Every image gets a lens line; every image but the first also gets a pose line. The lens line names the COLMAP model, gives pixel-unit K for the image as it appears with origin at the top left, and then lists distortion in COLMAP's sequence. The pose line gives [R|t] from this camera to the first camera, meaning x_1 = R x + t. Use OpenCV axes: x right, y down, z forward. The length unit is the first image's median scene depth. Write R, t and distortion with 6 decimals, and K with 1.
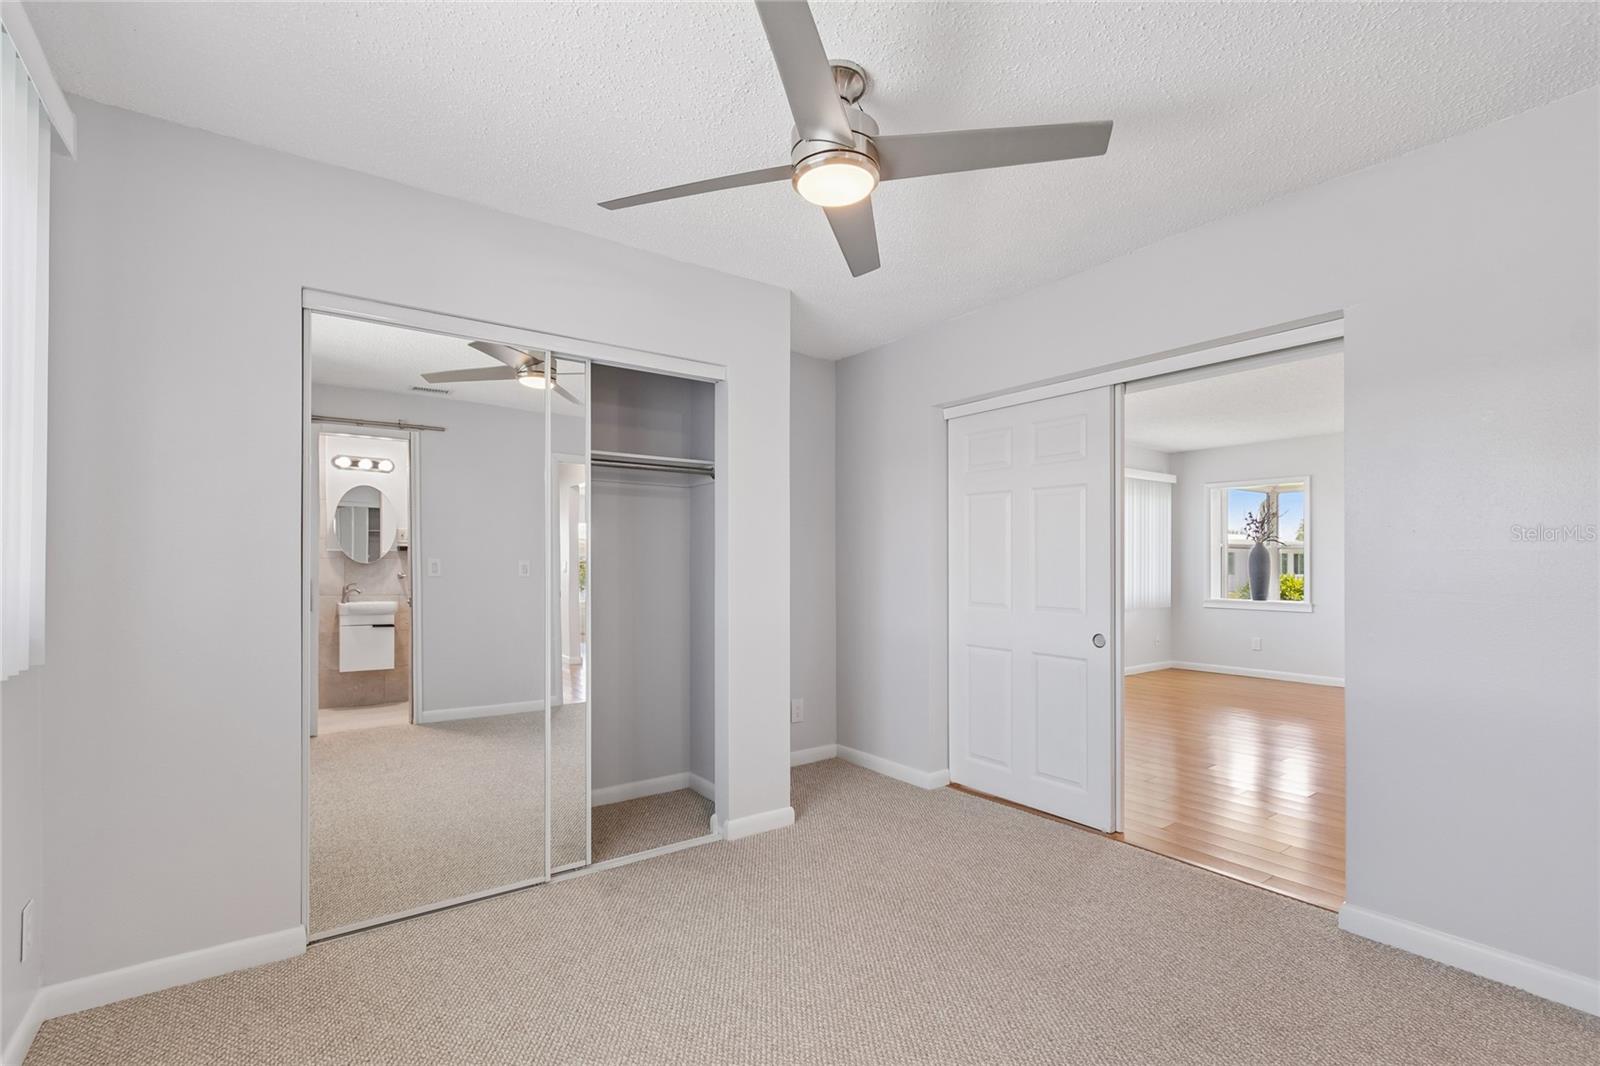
lens RADIAL K [[719.0, 0, 803.8], [0, 719.0, 564.6], [0, 0, 1]] dist [0.000869, -0.000035]
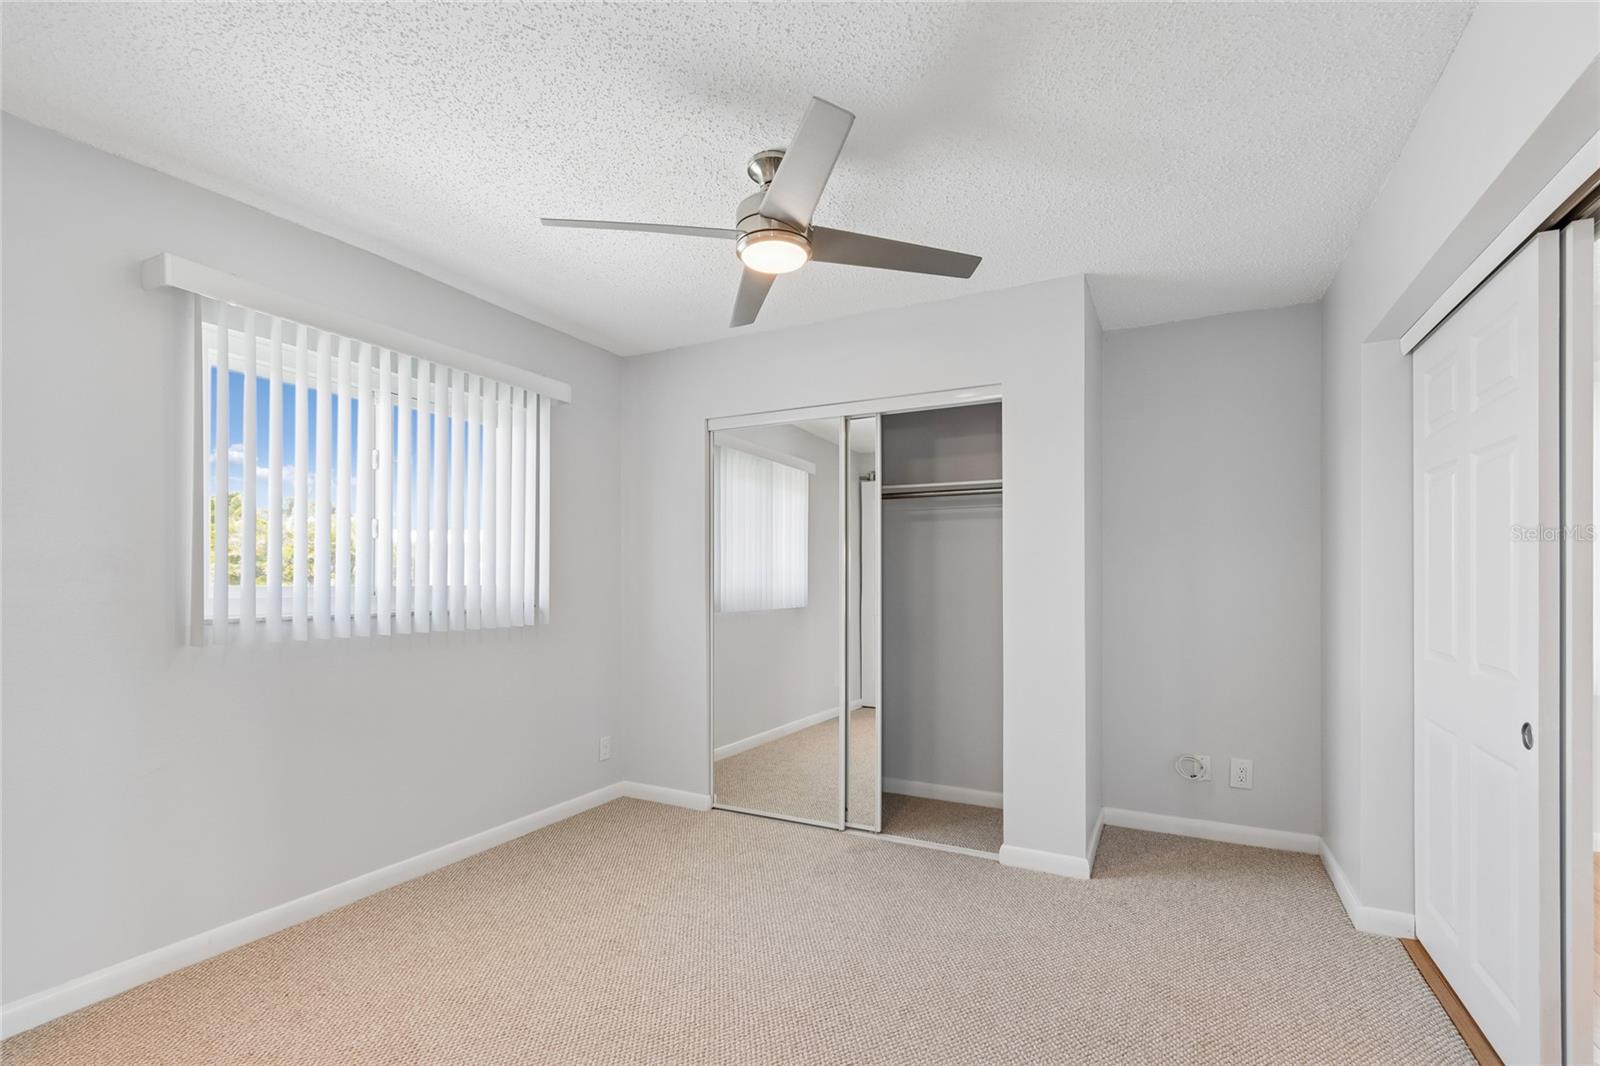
lens RADIAL K [[716.4, 0, 800.2], [0, 716.4, 609.7], [0, 0, 1]] dist [-0.000651, -0.000137]
pose [[0.458028, 0.039601, -0.888055, 0.654788], [-0.013059, 0.999199, 0.037822, -0.001613], [0.888842, -0.005726, 0.458178, 0.311221]]
